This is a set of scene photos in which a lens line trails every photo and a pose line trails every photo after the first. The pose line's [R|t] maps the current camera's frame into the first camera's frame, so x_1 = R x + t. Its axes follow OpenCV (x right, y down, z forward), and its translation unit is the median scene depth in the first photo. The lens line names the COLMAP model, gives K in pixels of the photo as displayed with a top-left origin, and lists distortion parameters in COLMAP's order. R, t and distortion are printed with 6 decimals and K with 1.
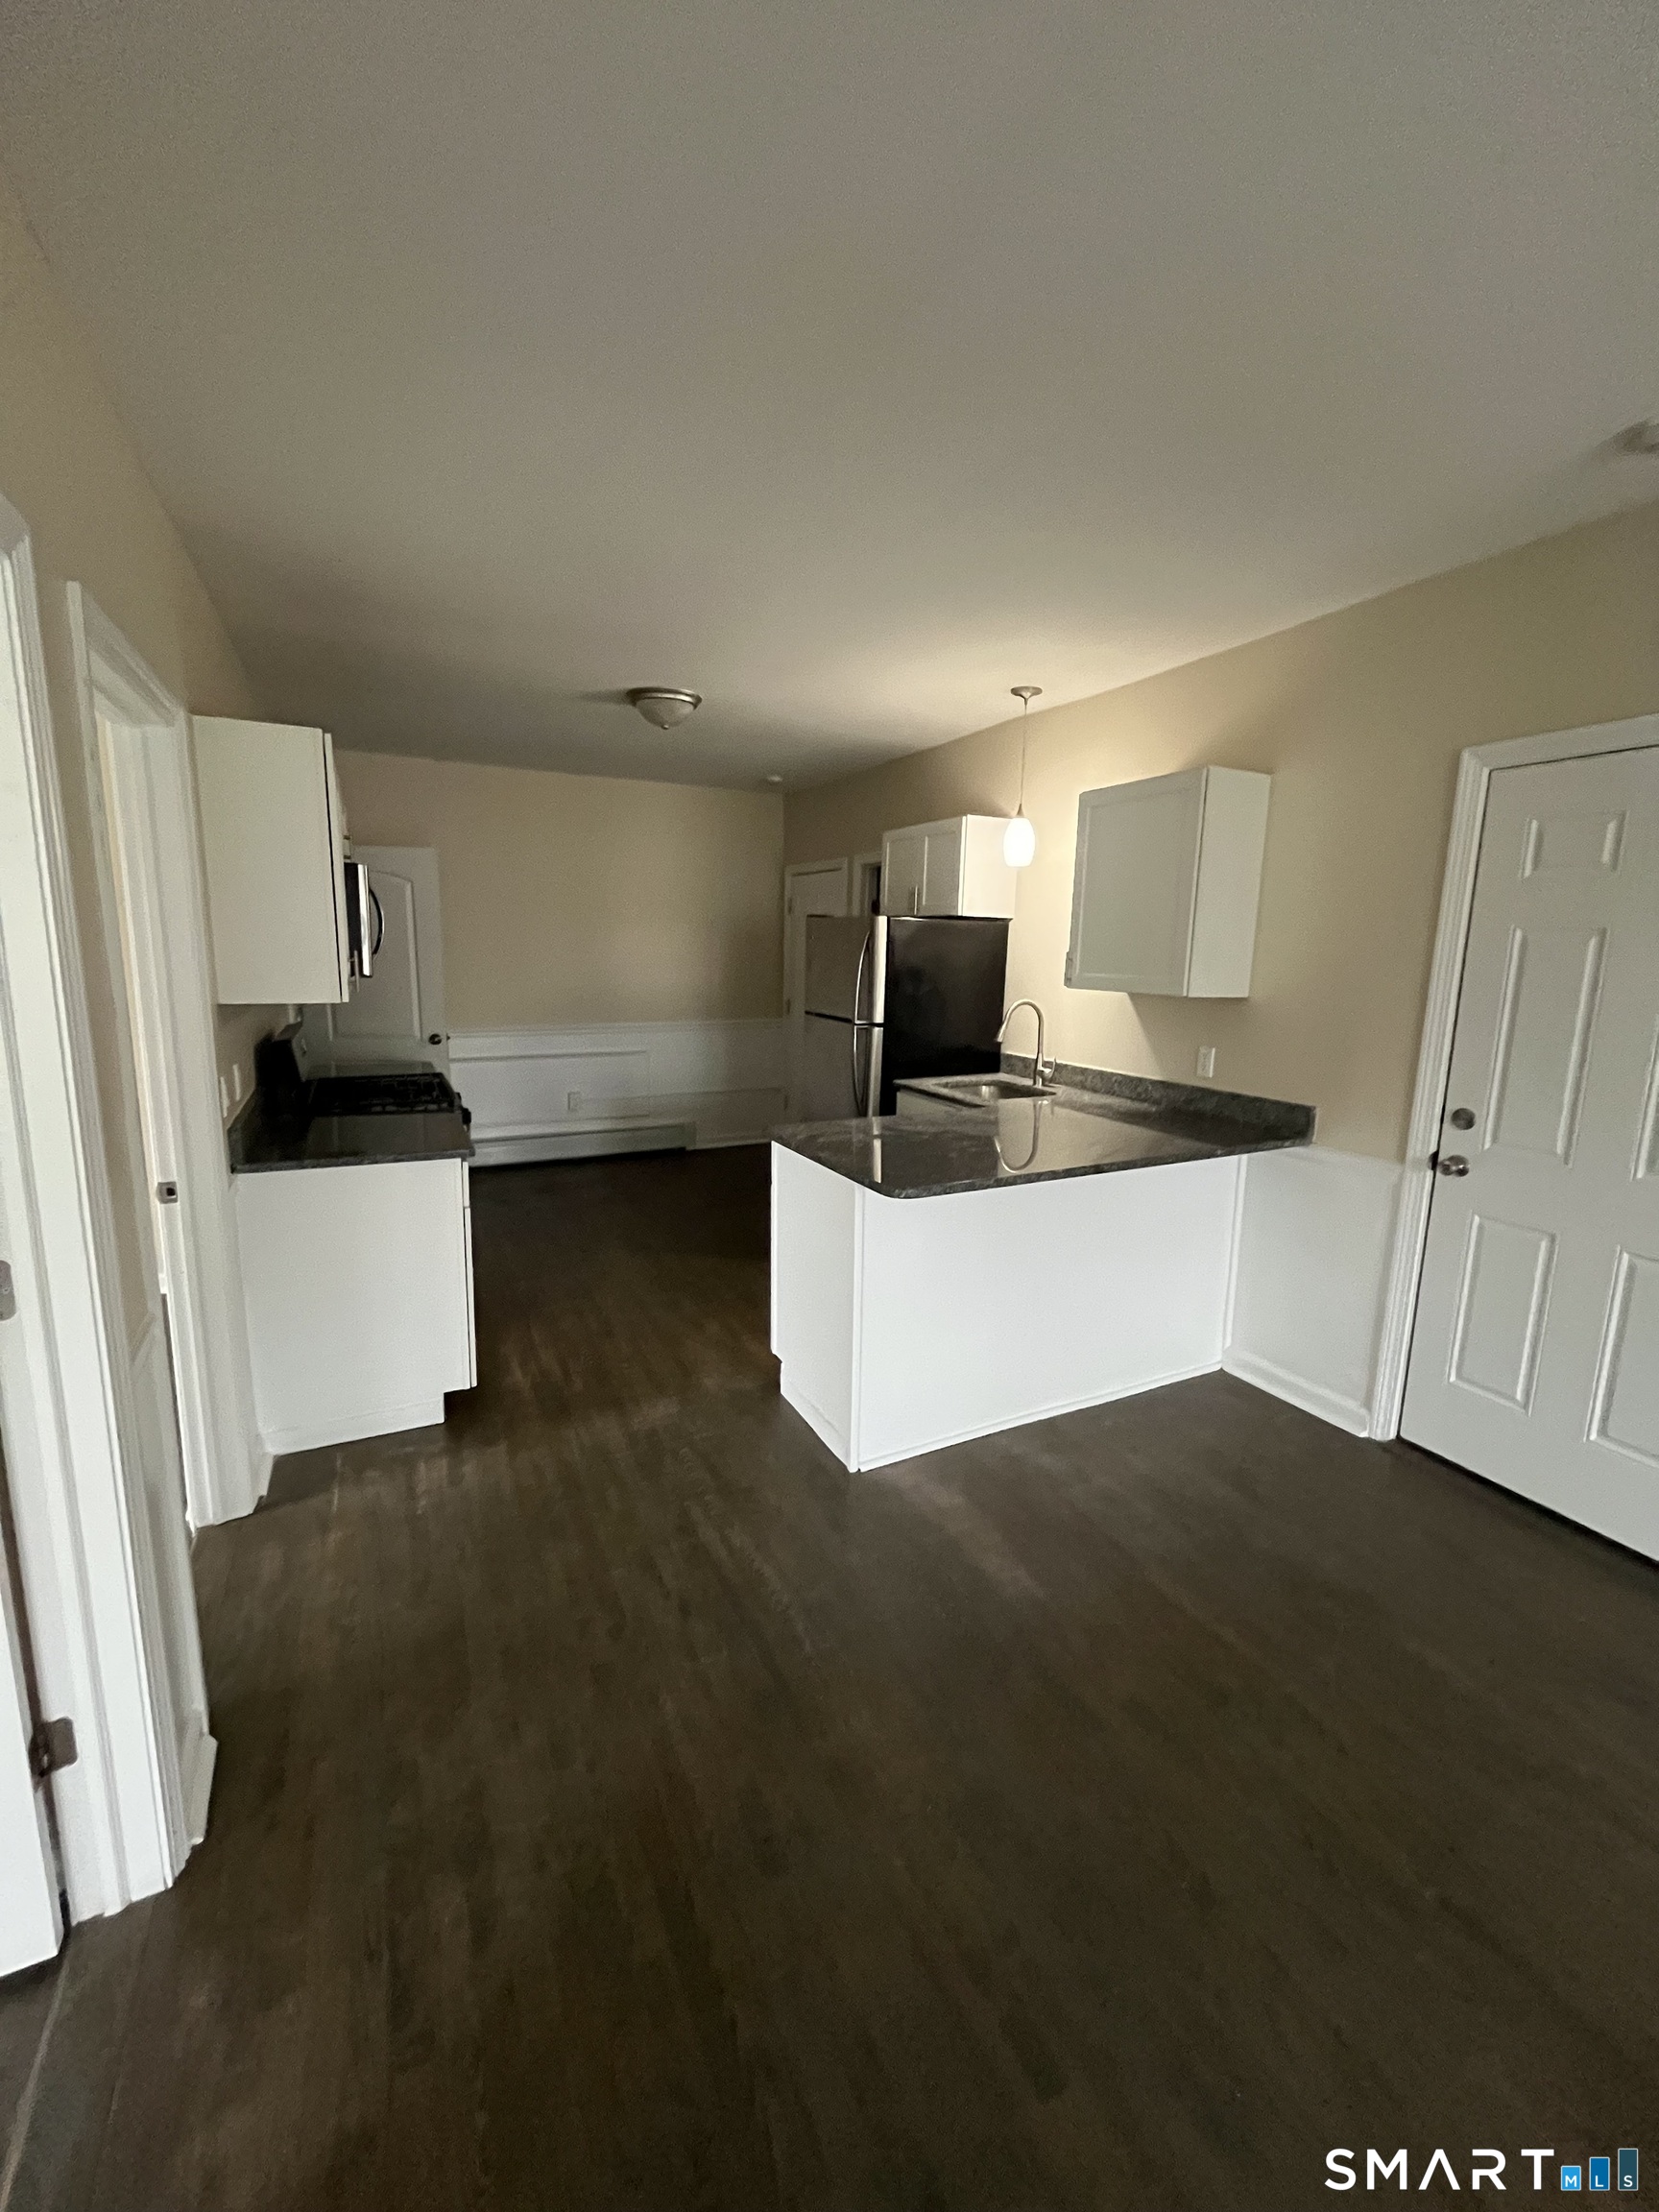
lens RADIAL K [[897.4, 0, 821.4], [0, 897.4, 1099.0], [0, 0, 1]] dist [-0.001203, -0.000121]
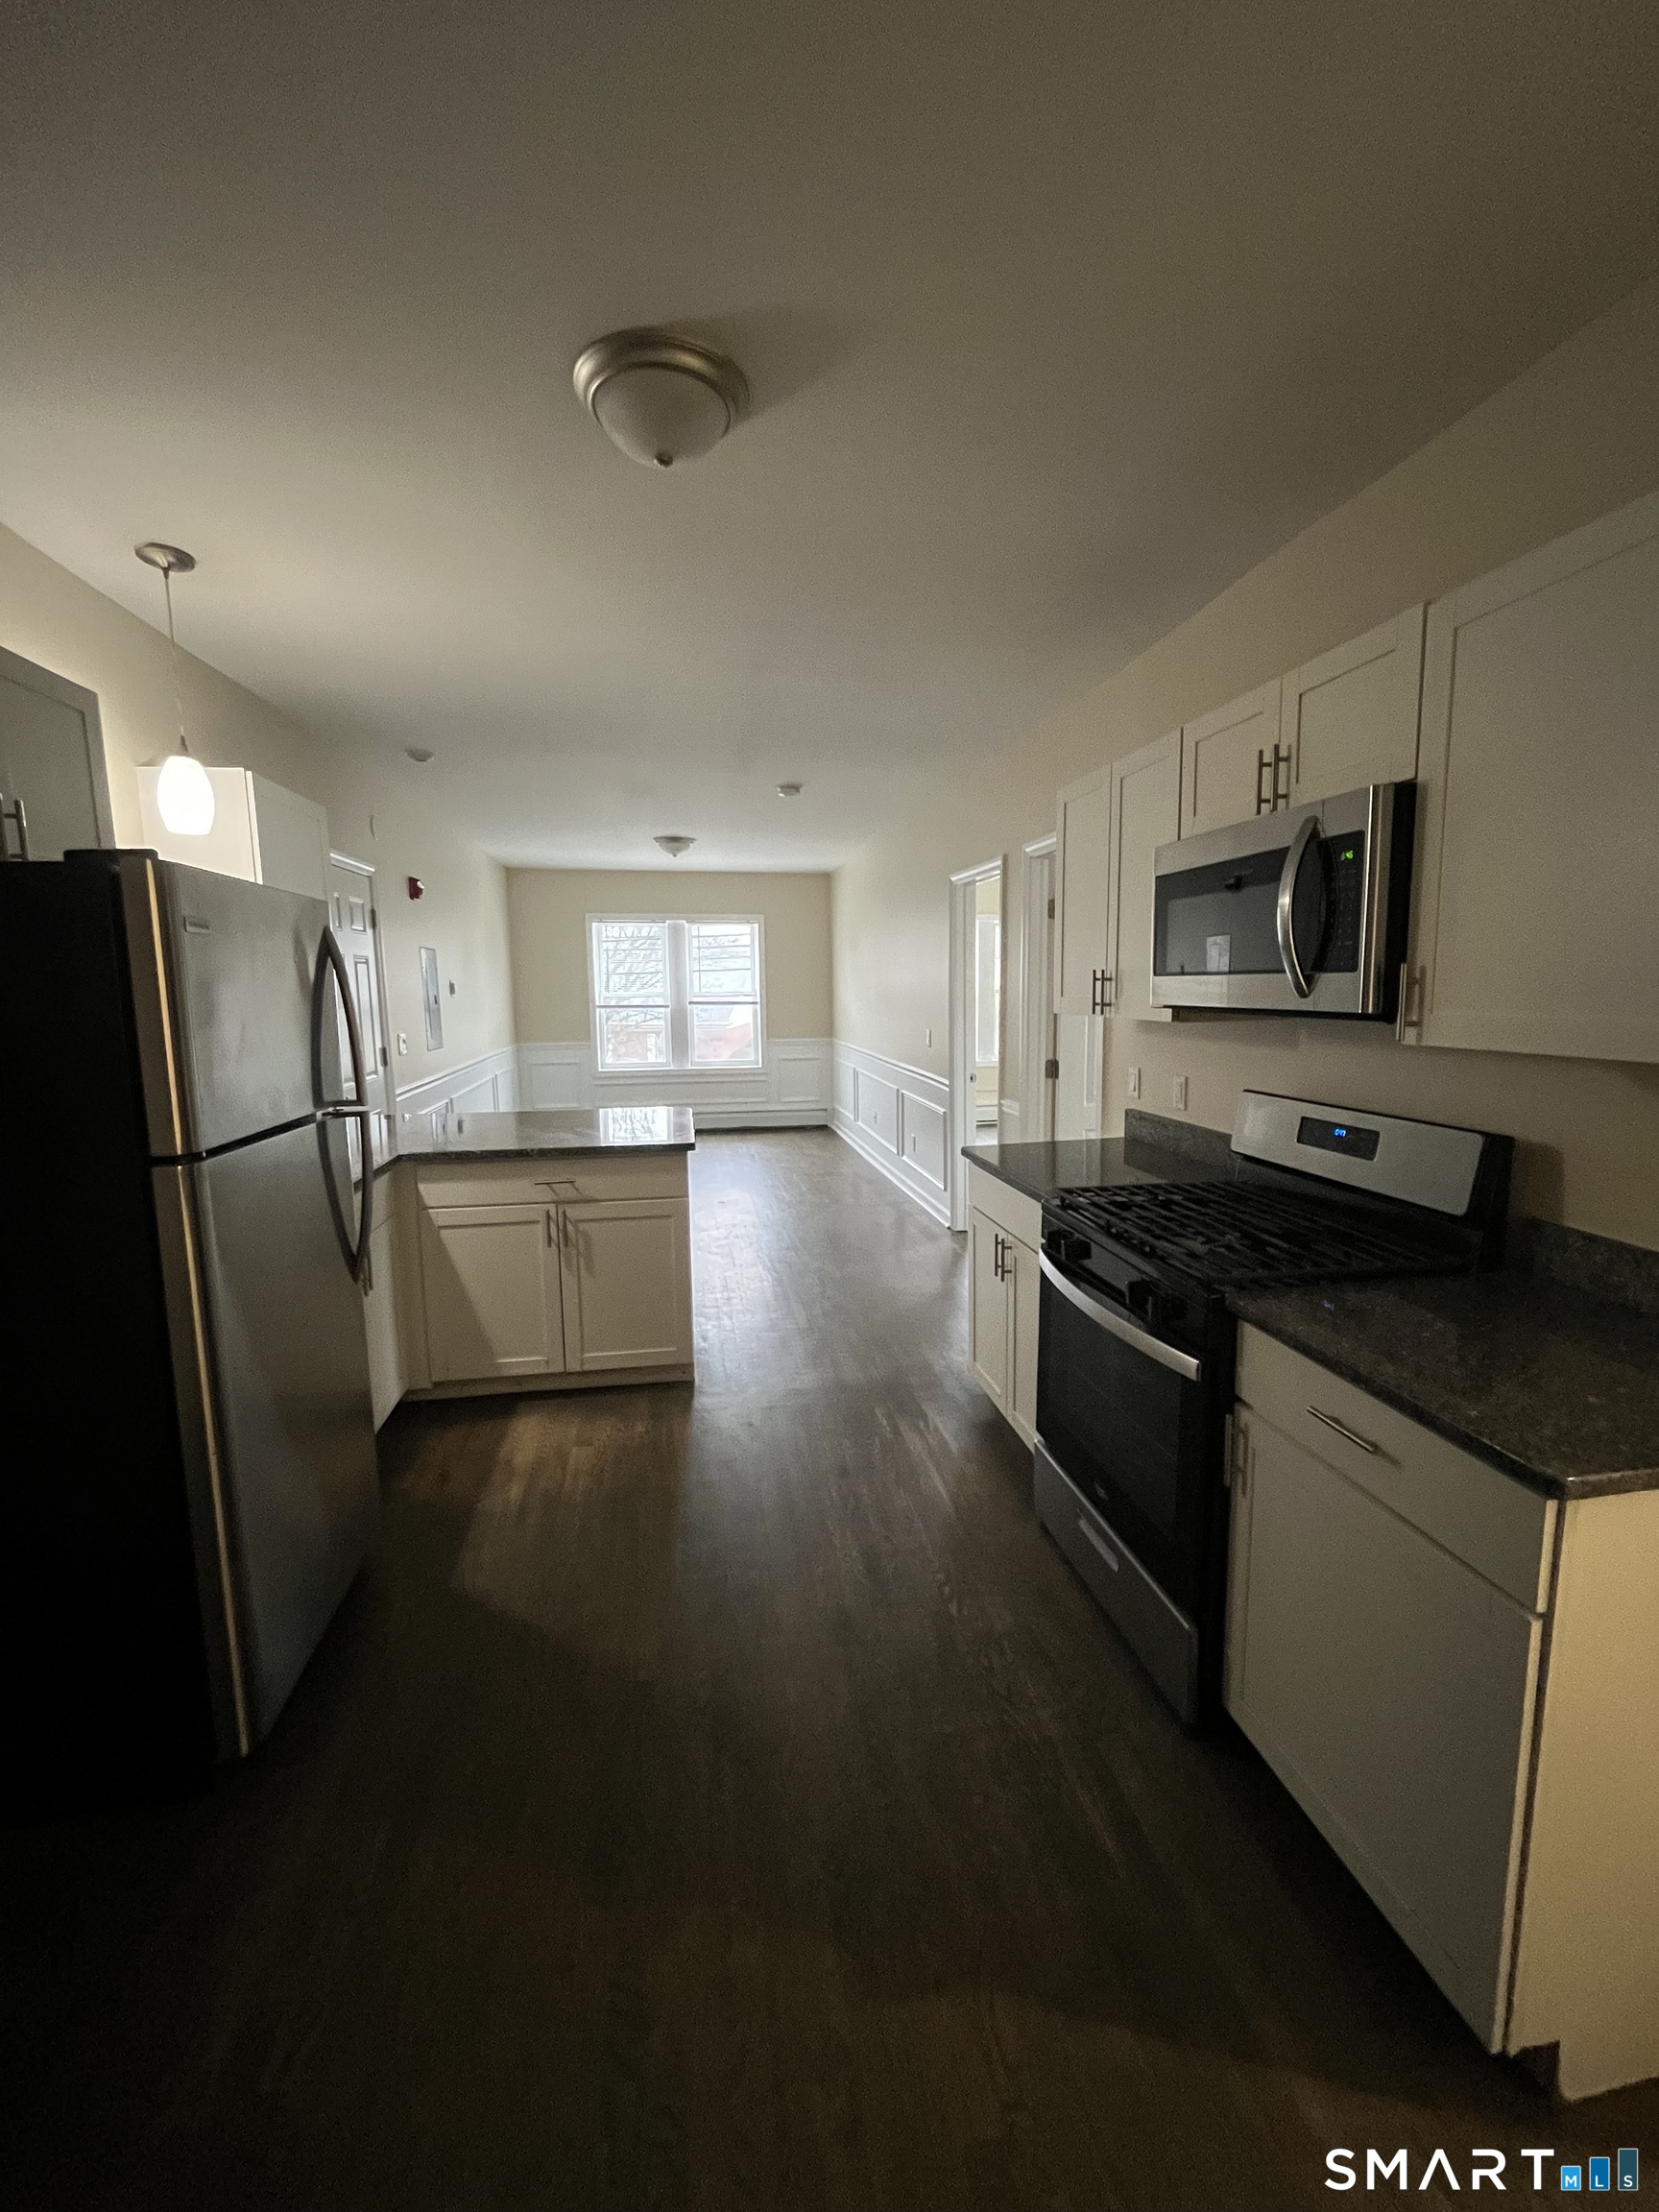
lens RADIAL K [[897.4, 0, 831.1], [0, 897.4, 1093.6], [0, 0, 1]] dist [-0.001203, -0.000121]
pose [[-0.959865, -0.041498, 0.277375, -0.462734], [0.042339, 0.956219, 0.289572, -0.290133], [-0.277248, 0.289694, -0.916085, 1.757251]]
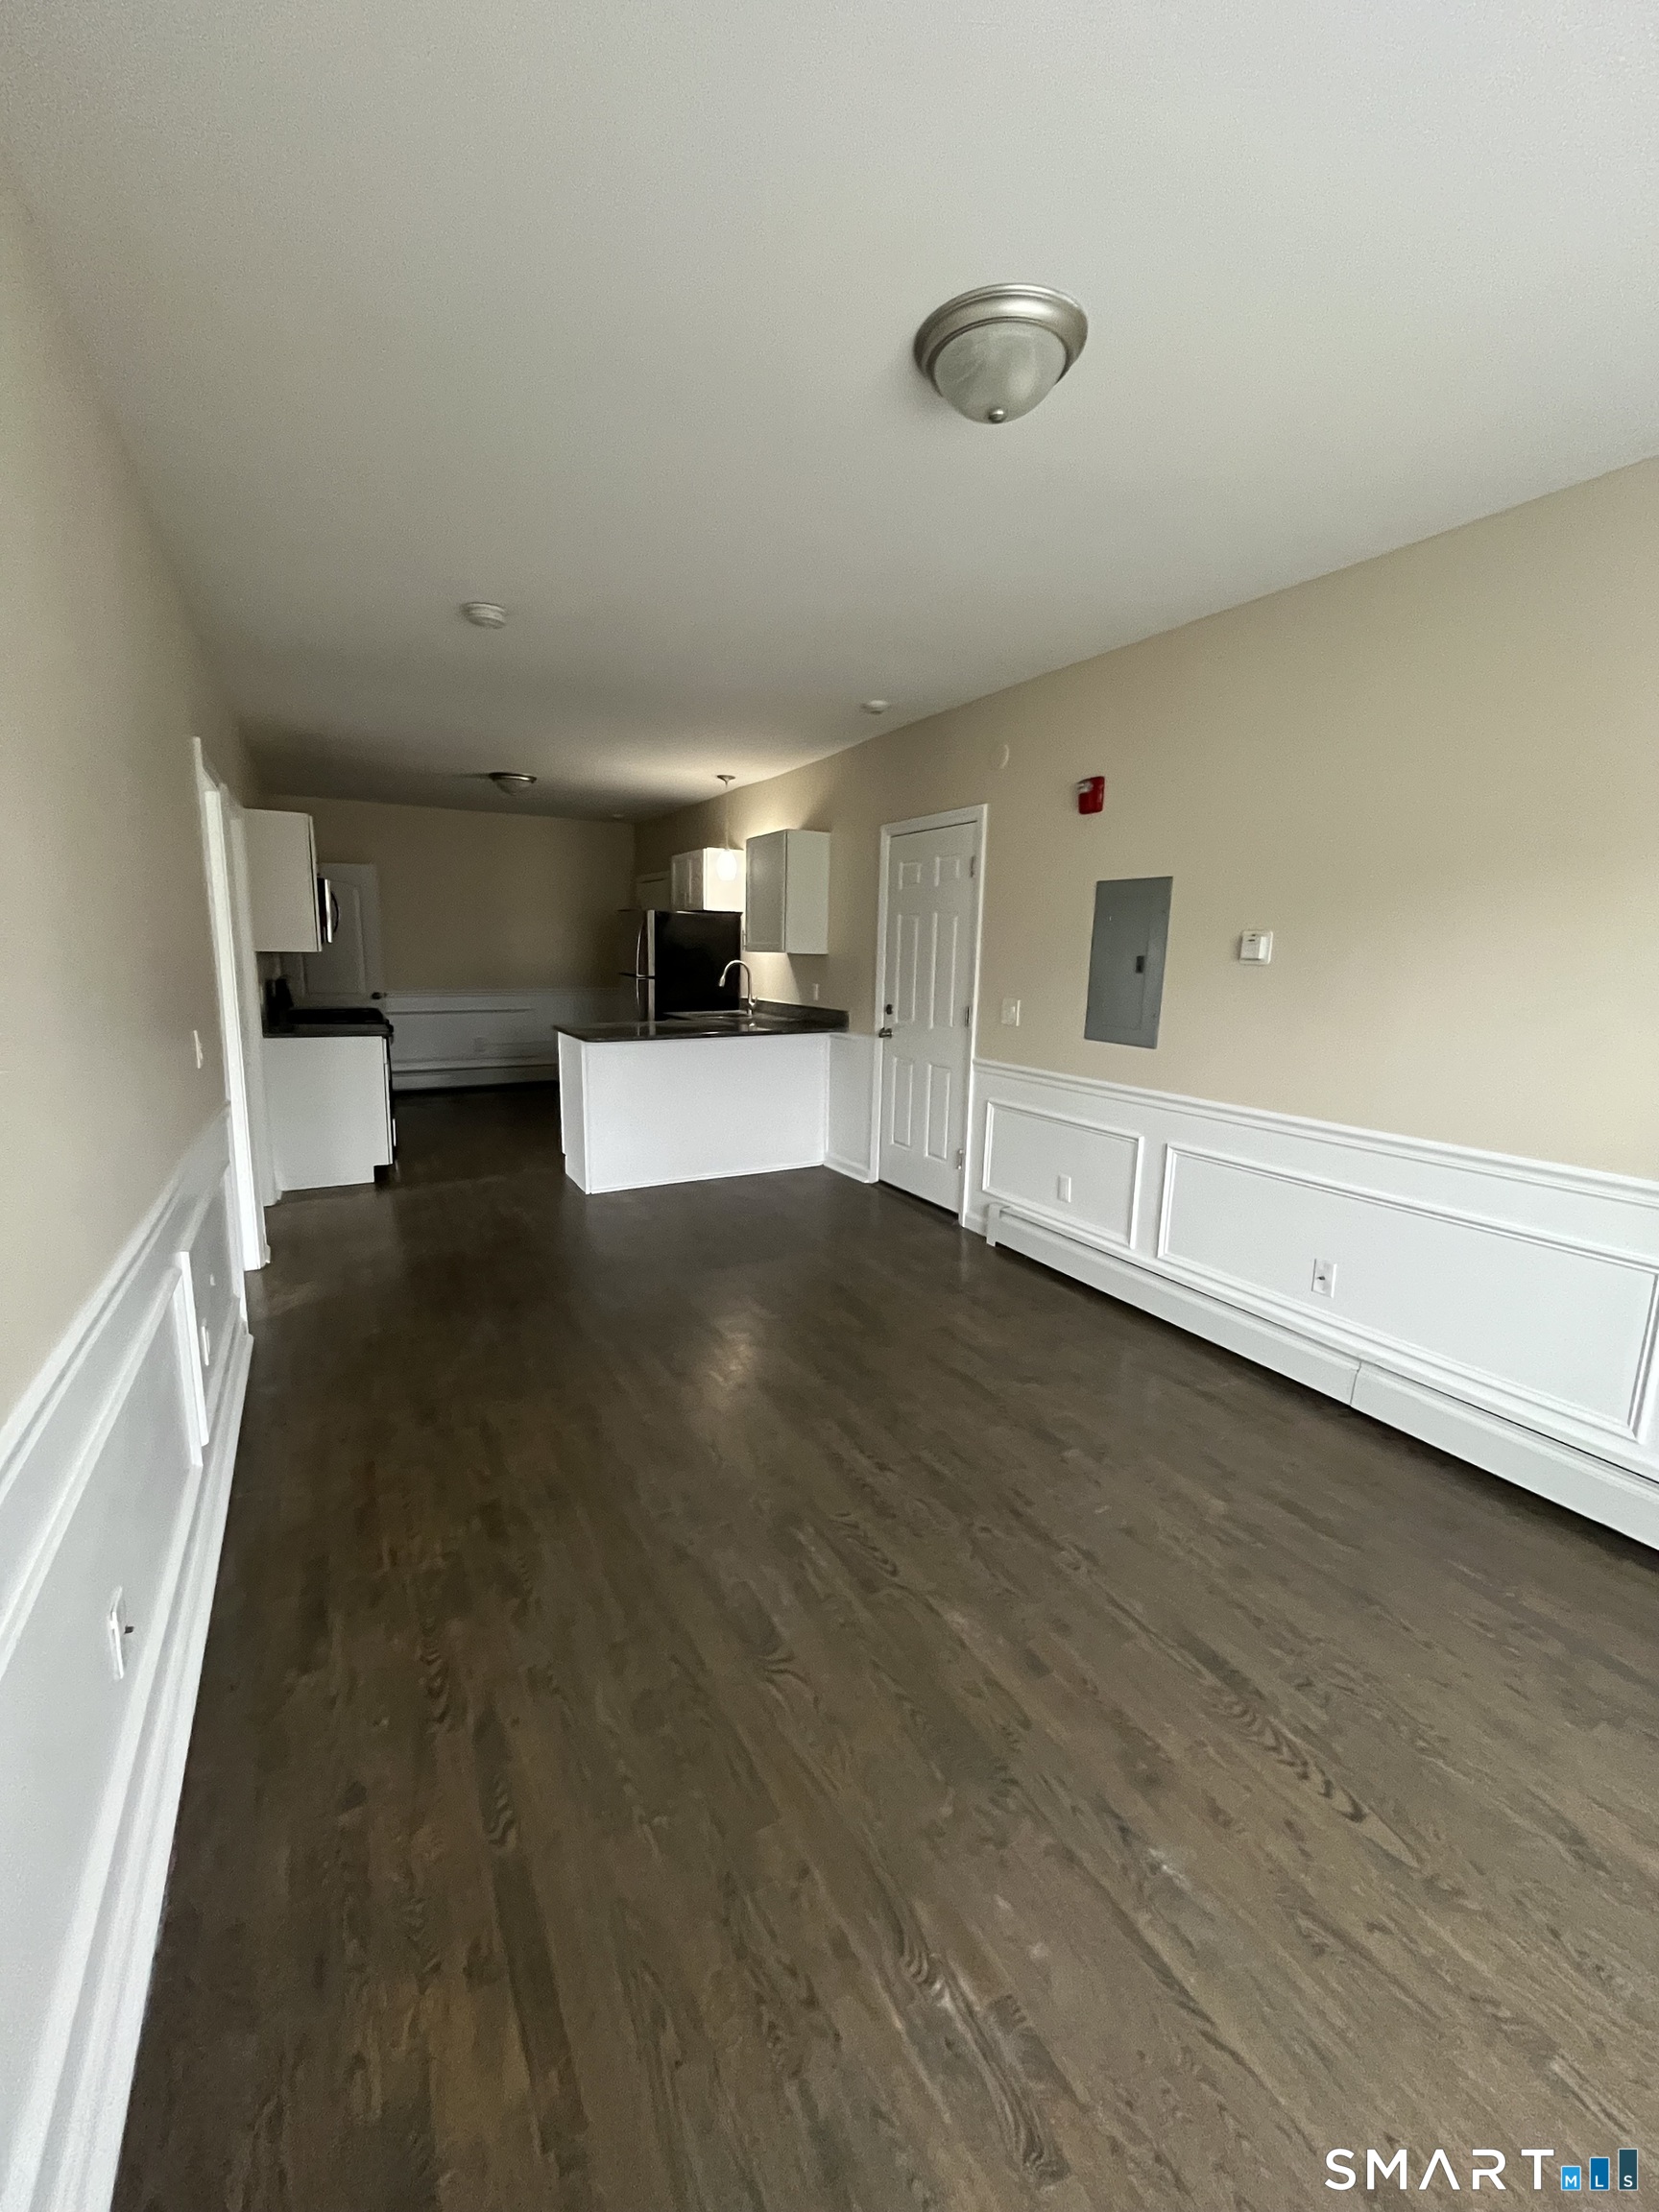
lens RADIAL K [[897.4, 0, 824.8], [0, 897.4, 1101.1], [0, 0, 1]] dist [-0.001203, -0.000121]
pose [[0.999176, -0.006514, 0.040053, 0.383767], [0.006526, 0.999979, -0.000162, 0.177834], [-0.040051, 0.000423, 0.999198, -0.782670]]
